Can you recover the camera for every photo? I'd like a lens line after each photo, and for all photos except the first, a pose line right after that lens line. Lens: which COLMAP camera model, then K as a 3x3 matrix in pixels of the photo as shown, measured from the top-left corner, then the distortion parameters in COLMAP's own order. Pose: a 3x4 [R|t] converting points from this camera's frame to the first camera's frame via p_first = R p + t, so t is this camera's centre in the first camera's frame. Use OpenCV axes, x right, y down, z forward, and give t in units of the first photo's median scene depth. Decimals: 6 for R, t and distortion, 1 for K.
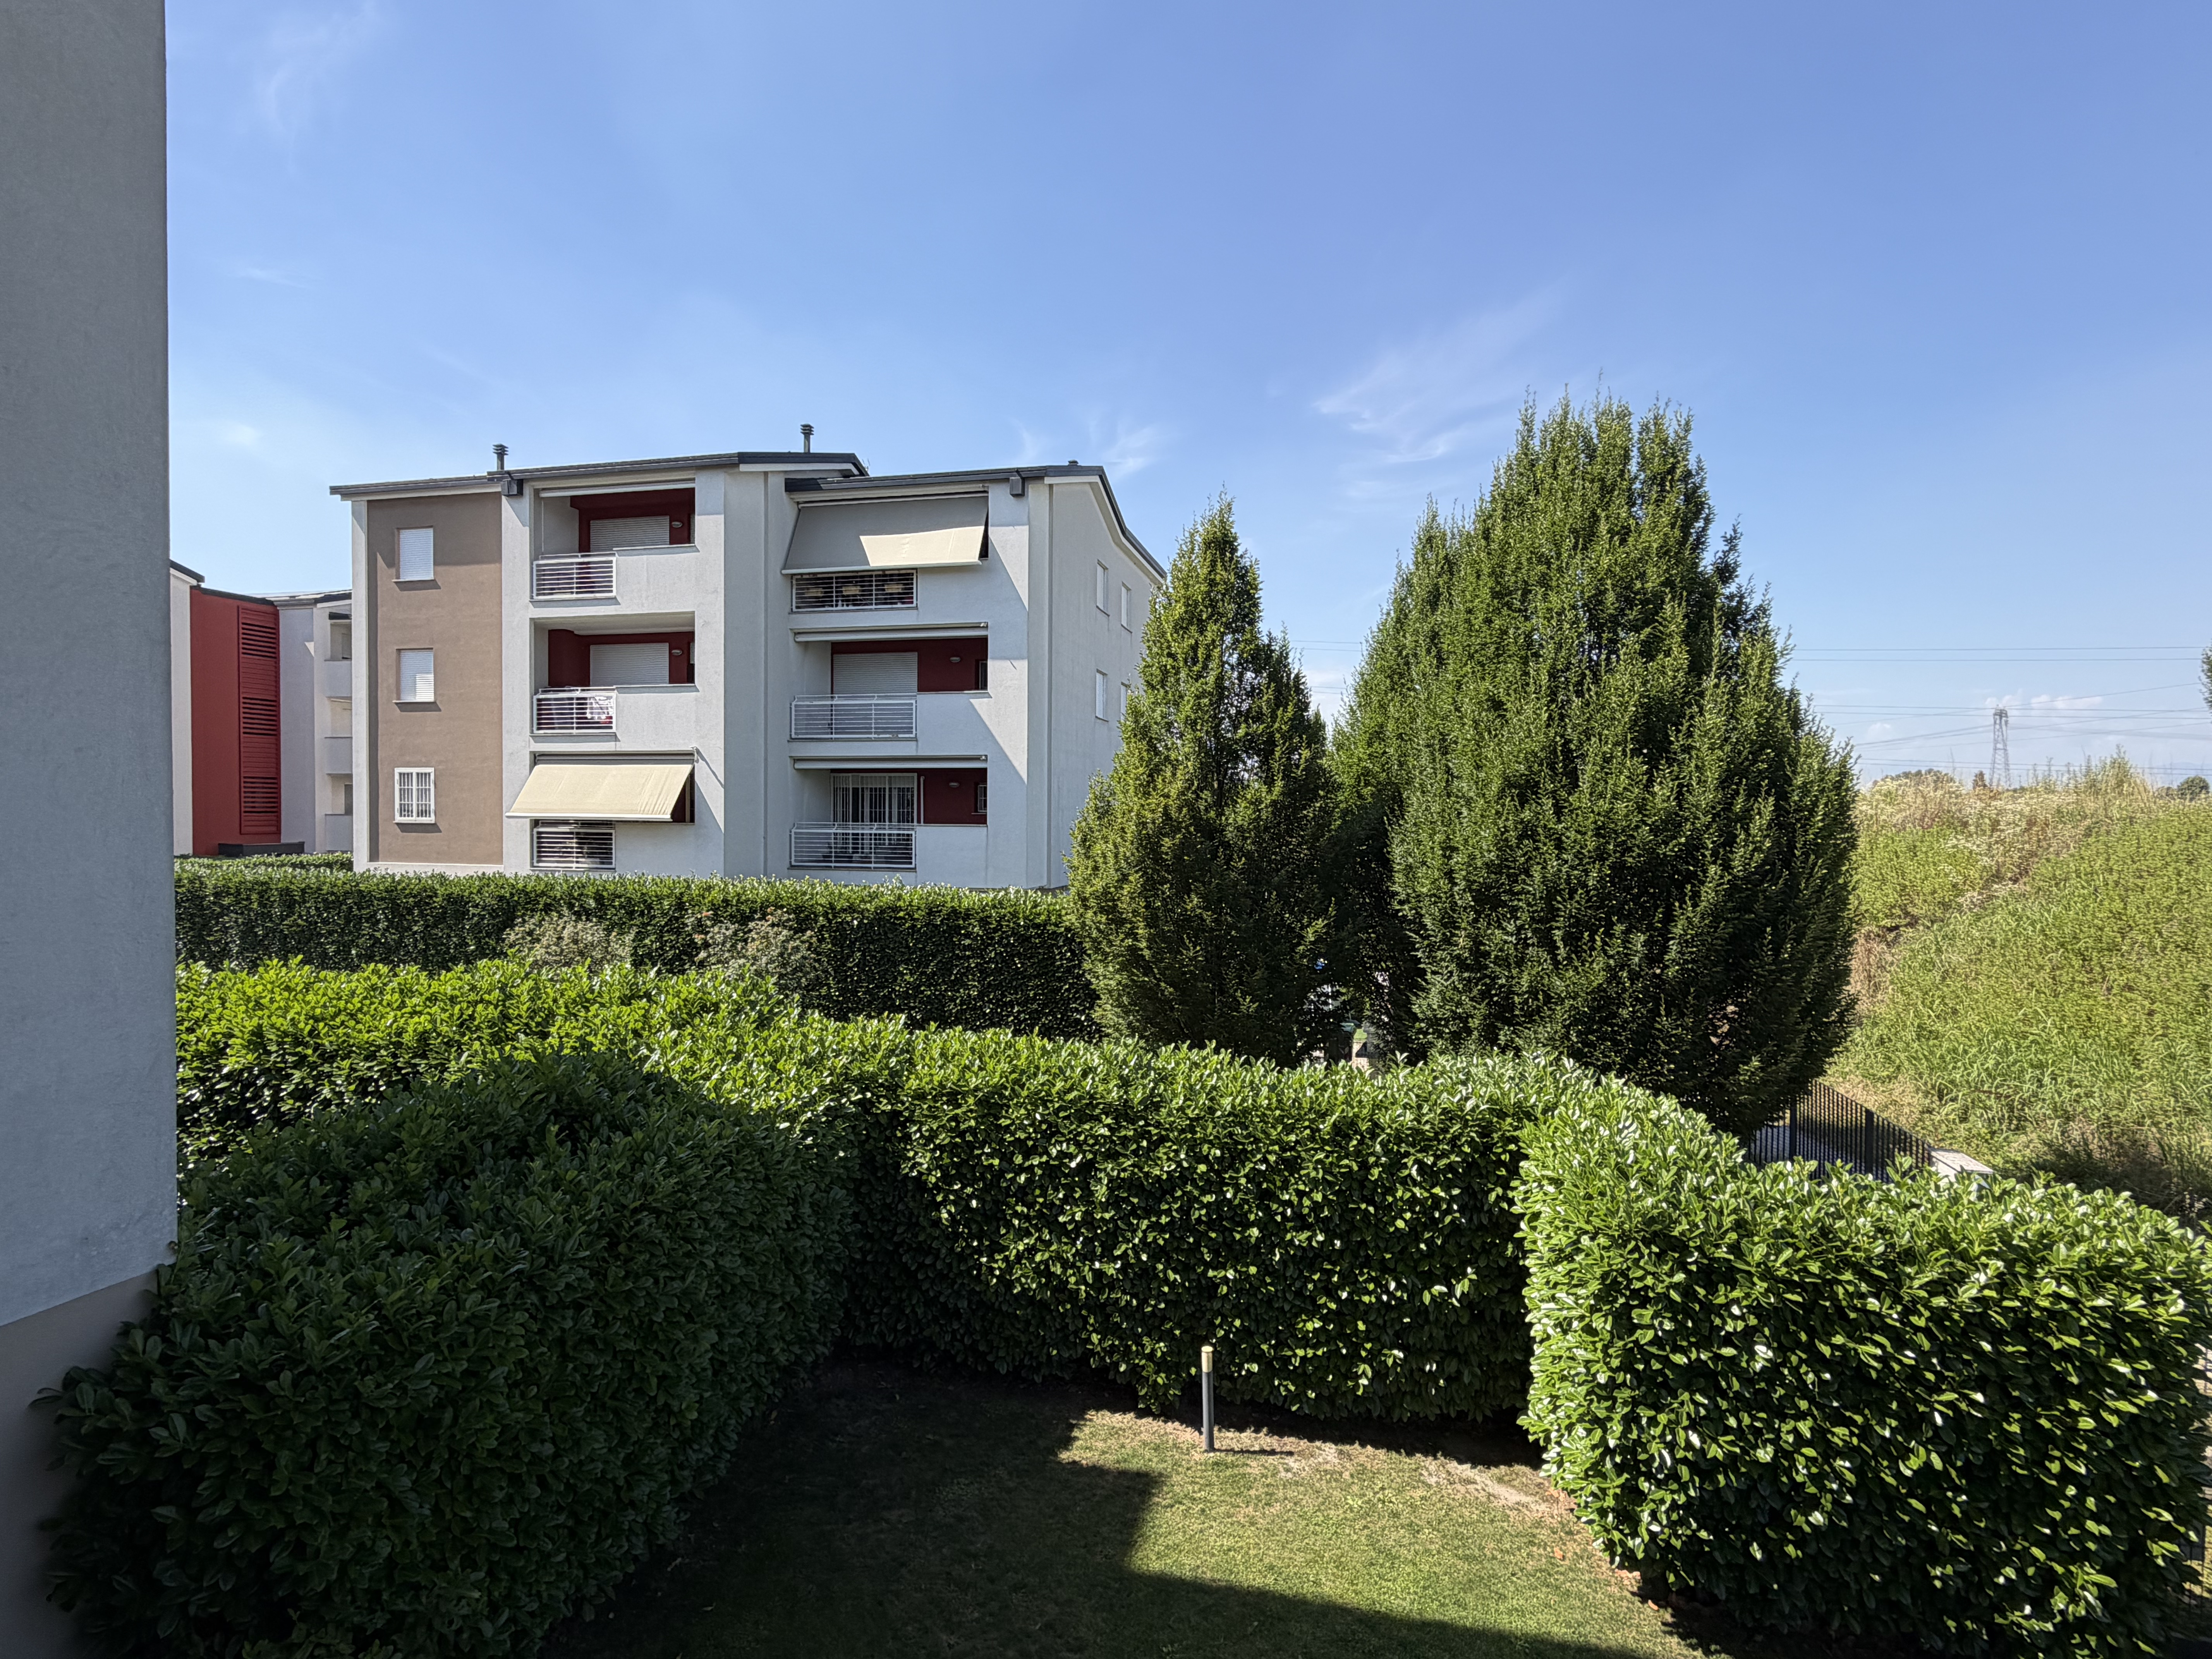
lens RADIAL K [[1132.5, 0, 1095.9], [0, 1132.5, 832.7], [0, 0, 1]] dist [-0.000471, -0.000099]
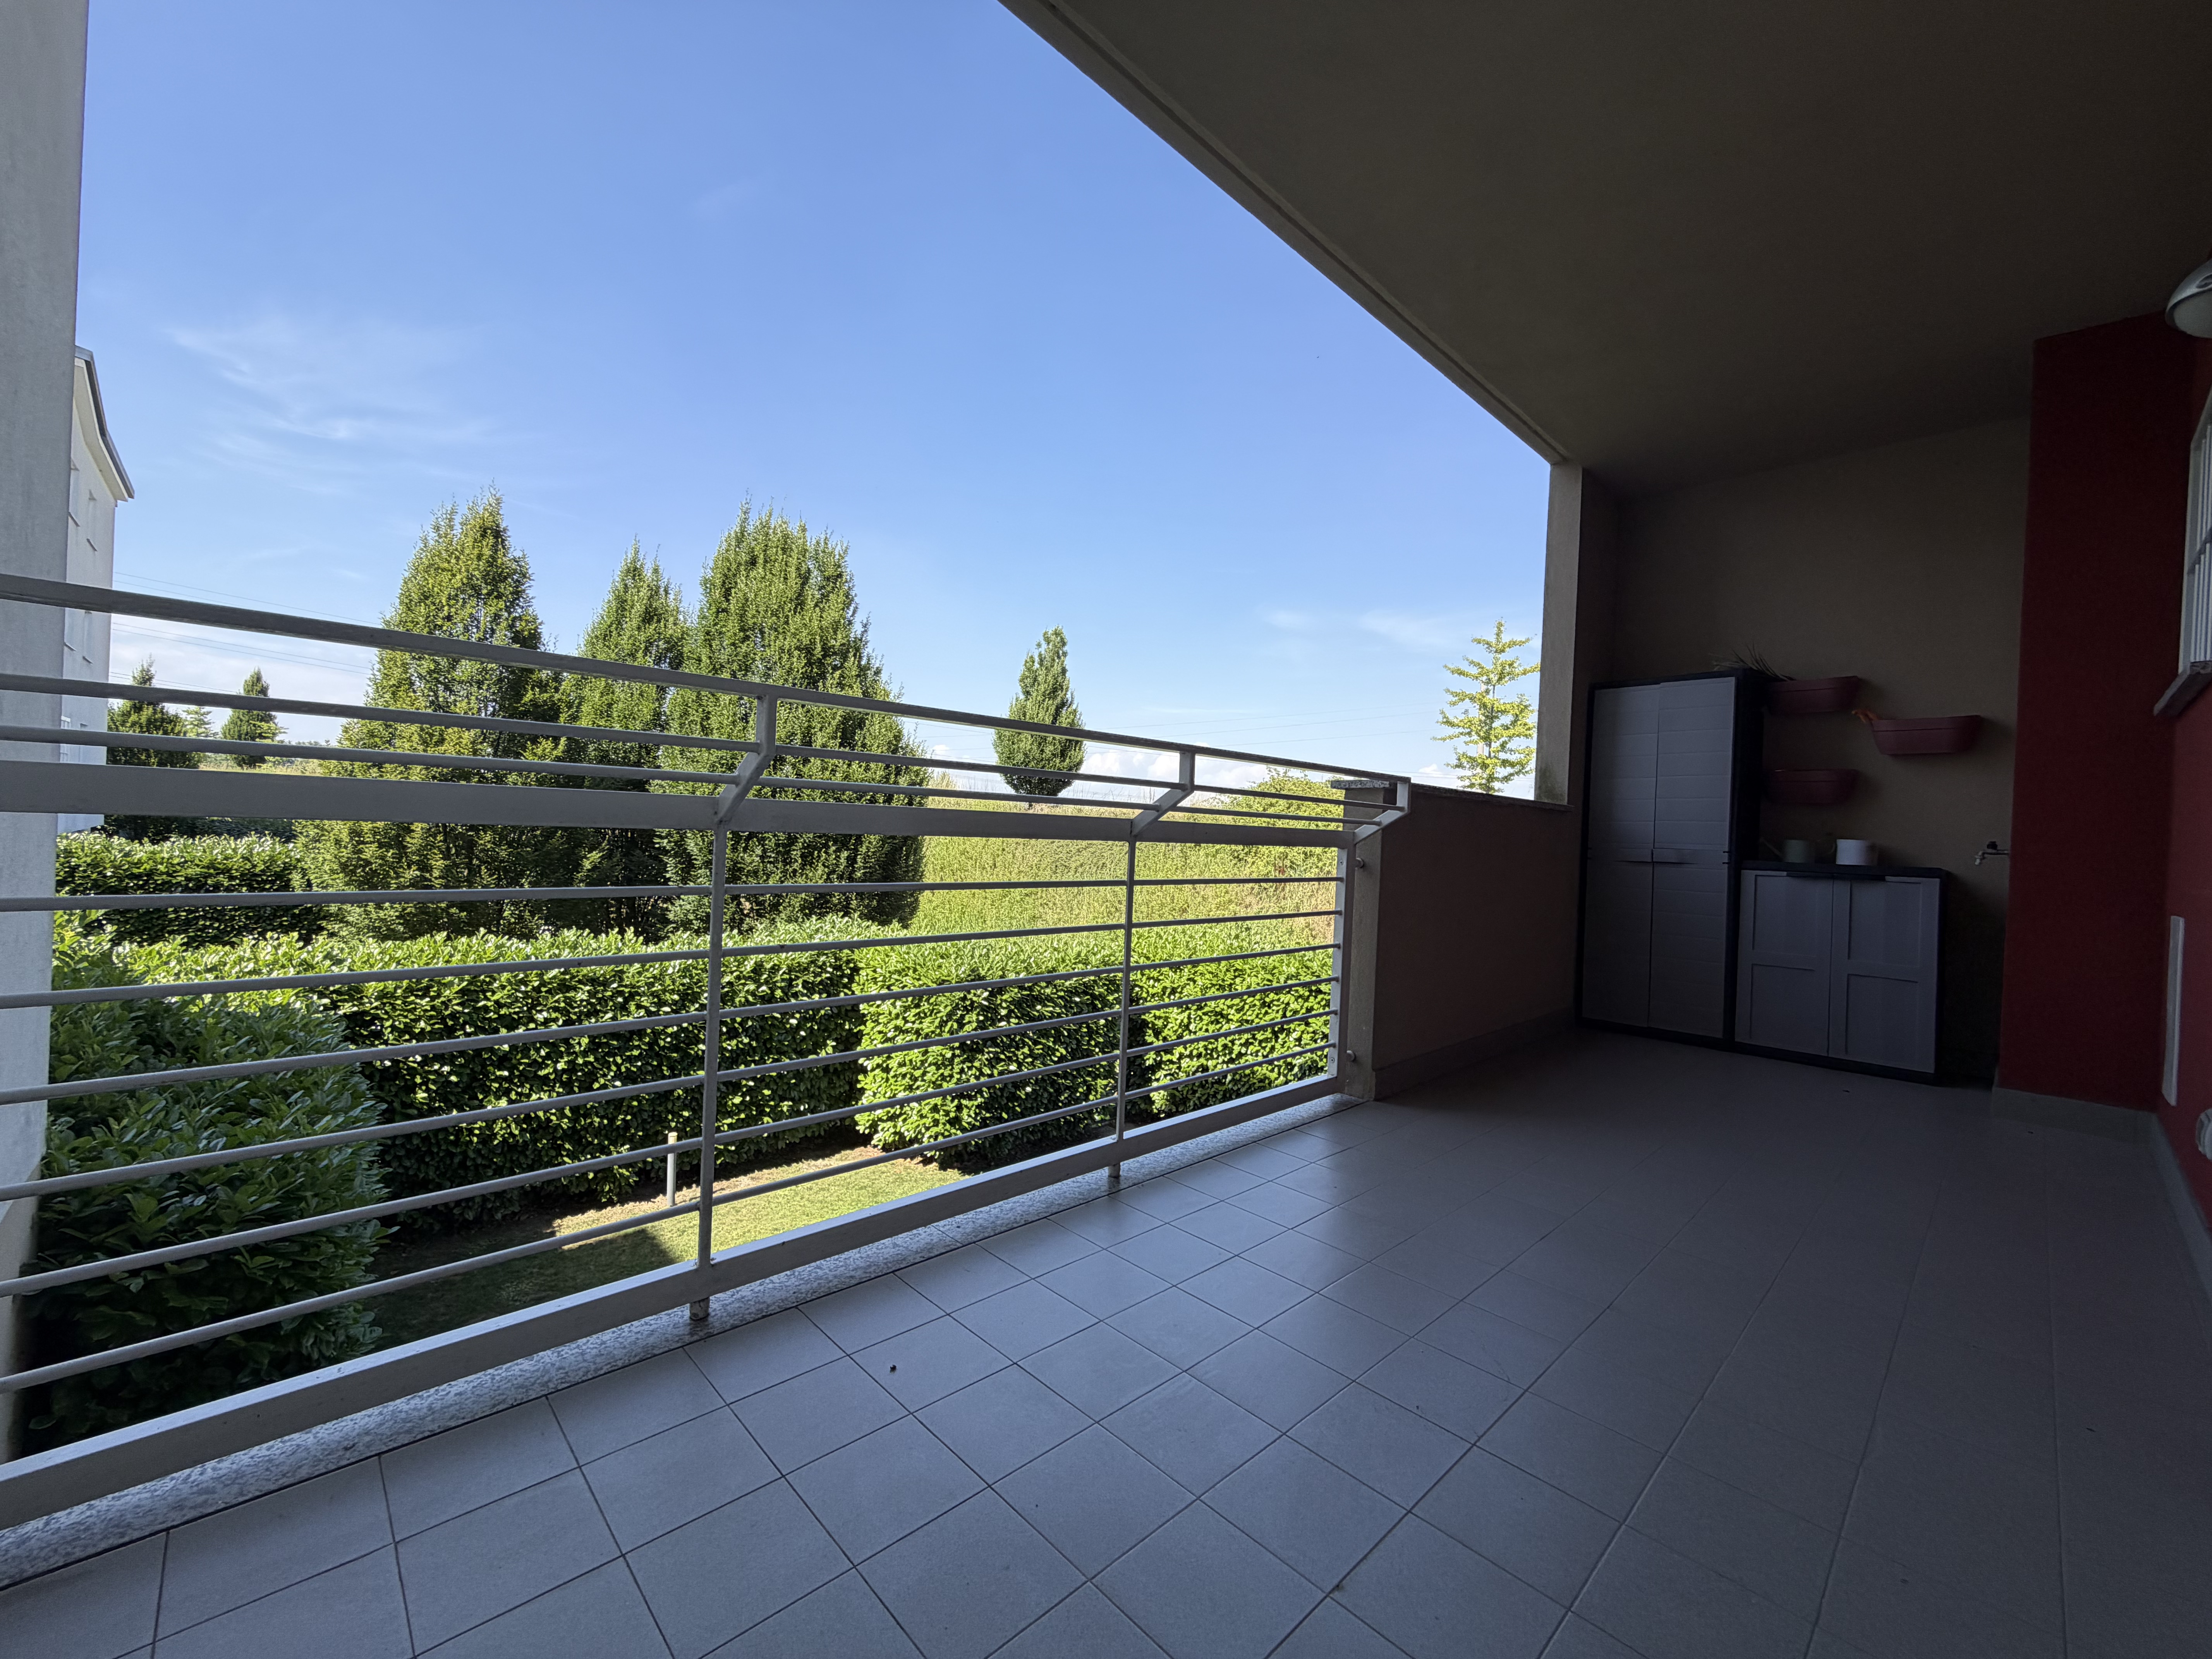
lens RADIAL K [[891.8, 0, 1106.0], [0, 891.8, 829.5], [0, 0, 1]] dist [-0.000217, 0.000047]
pose [[0.533786, 0.013615, 0.845510, -0.548101], [-0.026651, 0.999645, 0.000728, 0.056437], [-0.845200, -0.022922, 0.533959, -0.047750]]
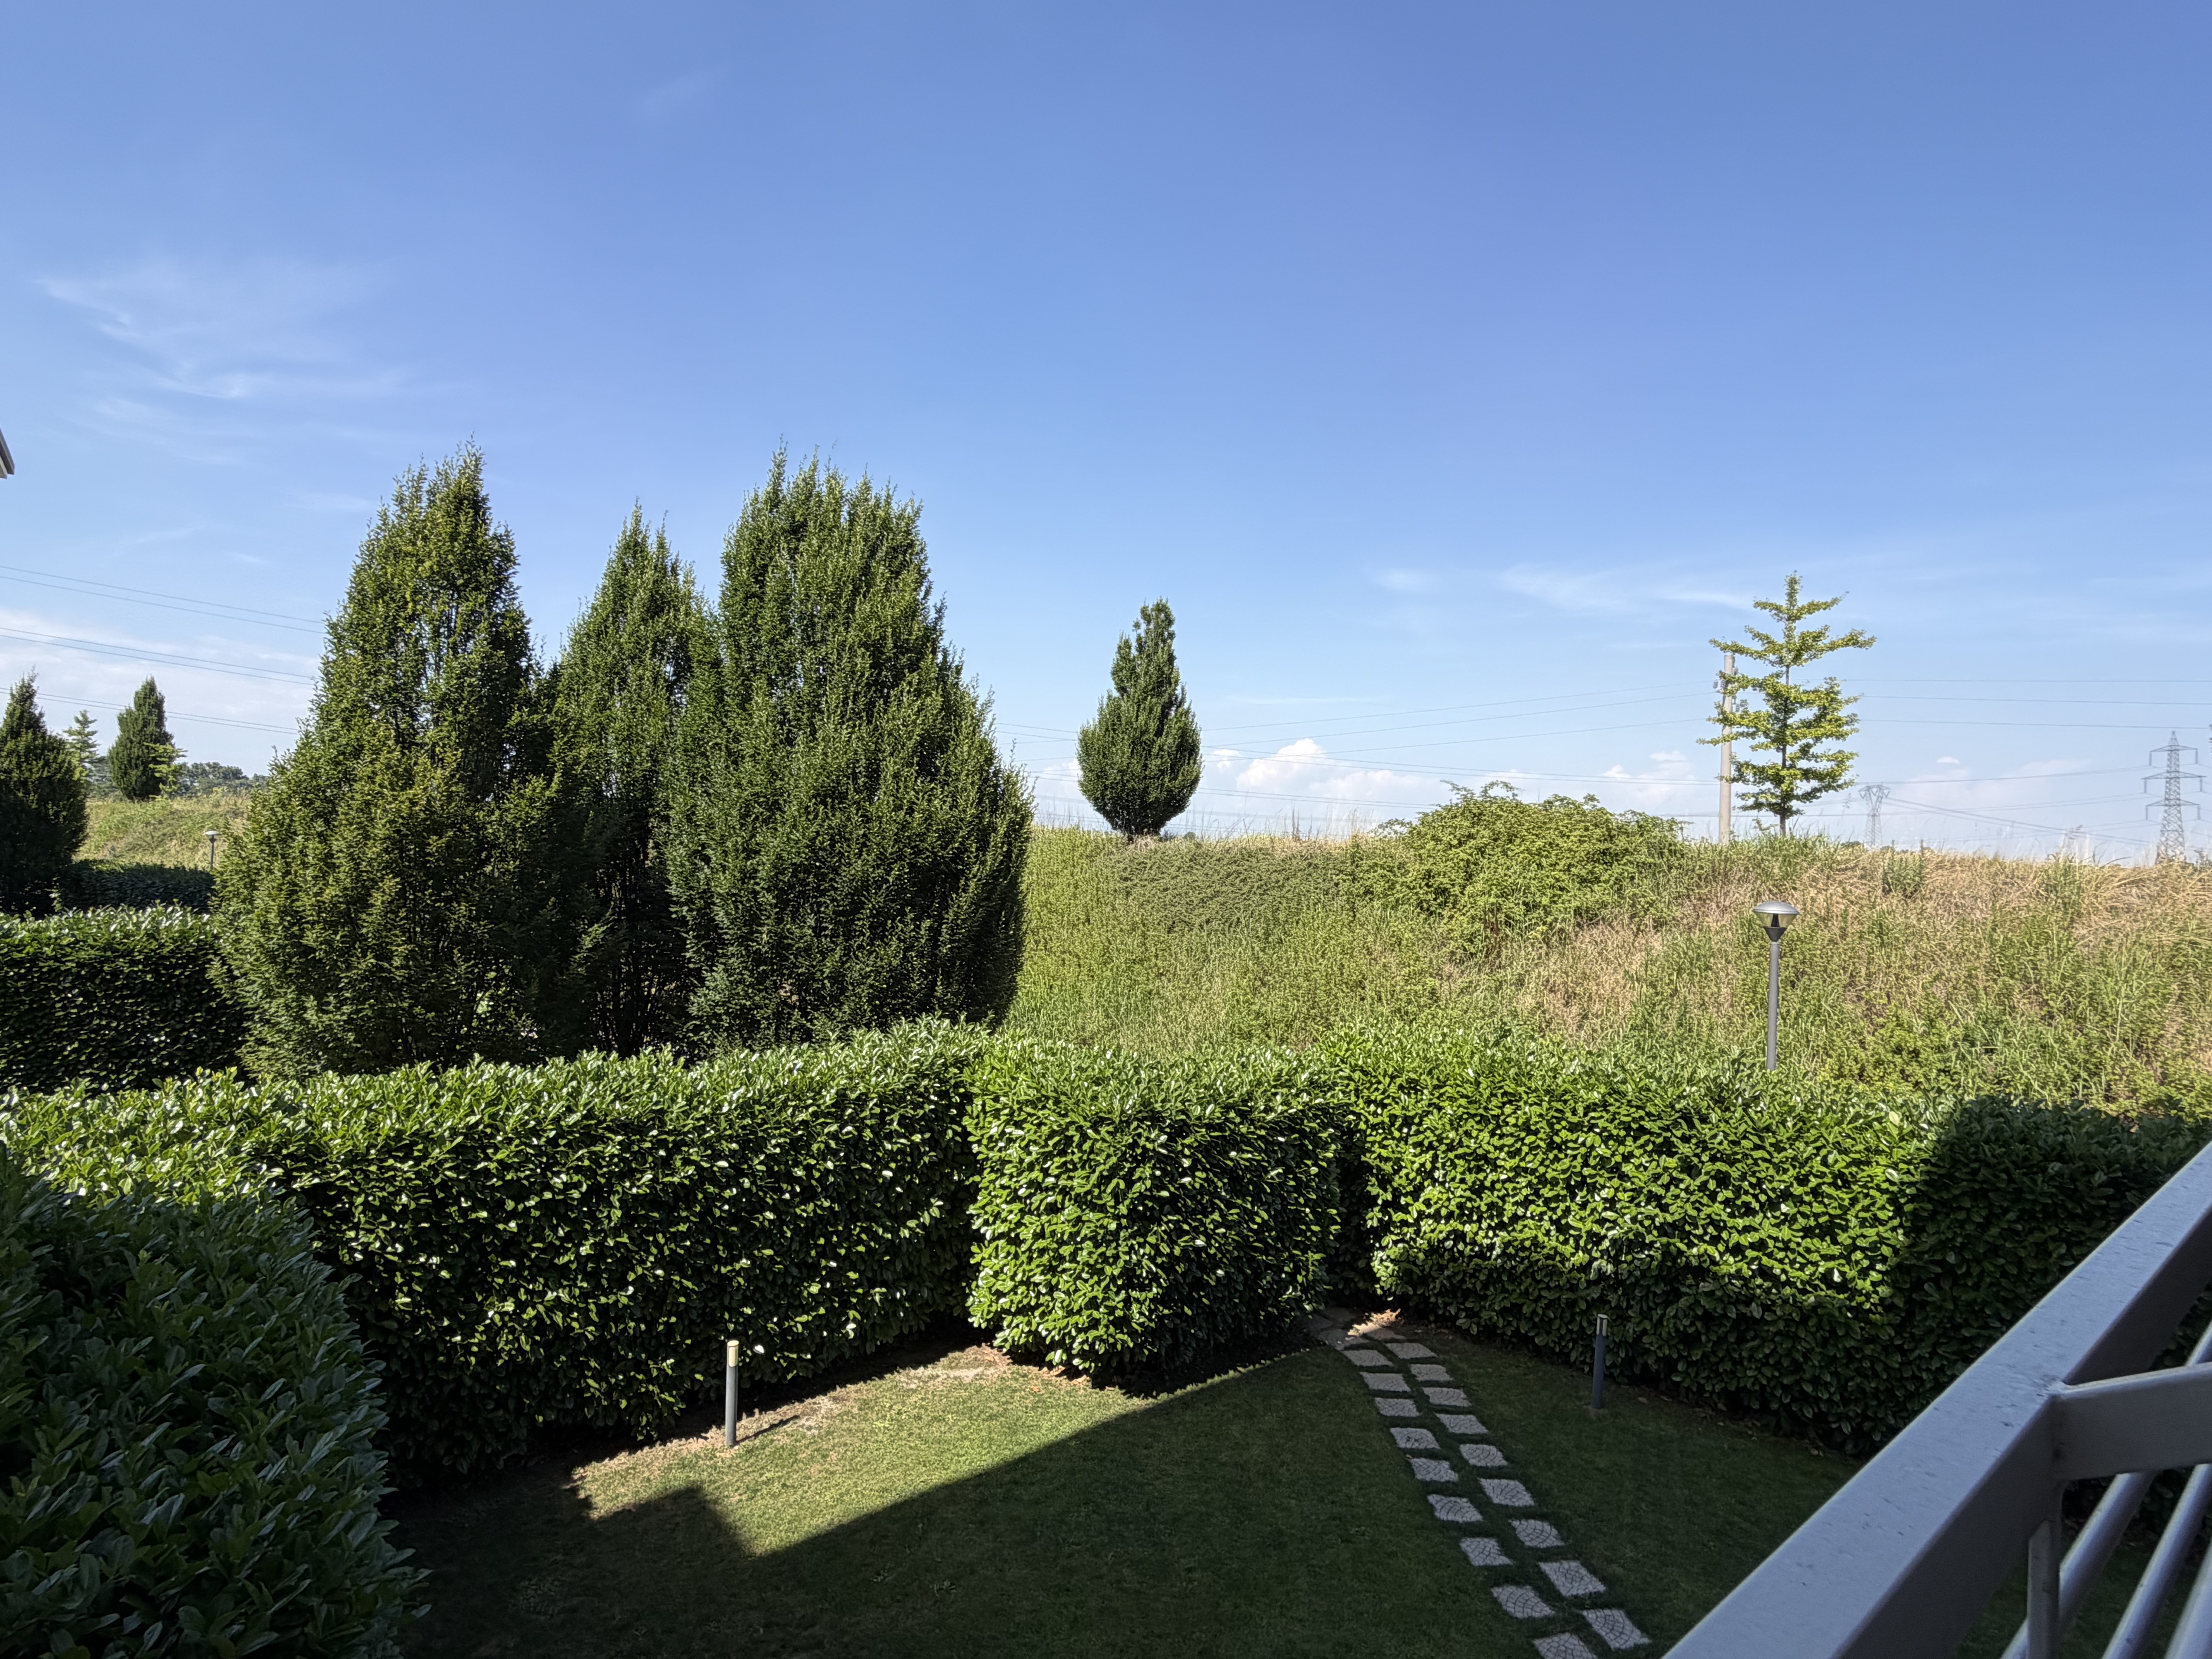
lens RADIAL K [[1155.5, 0, 1109.5], [0, 1155.5, 828.8], [0, 0, 1]] dist [0.000420, 0.000375]
pose [[0.588370, 0.025410, 0.808193, -0.529087], [-0.013105, 0.999675, -0.021889, 0.018485], [-0.808486, 0.002288, 0.588511, 0.124306]]
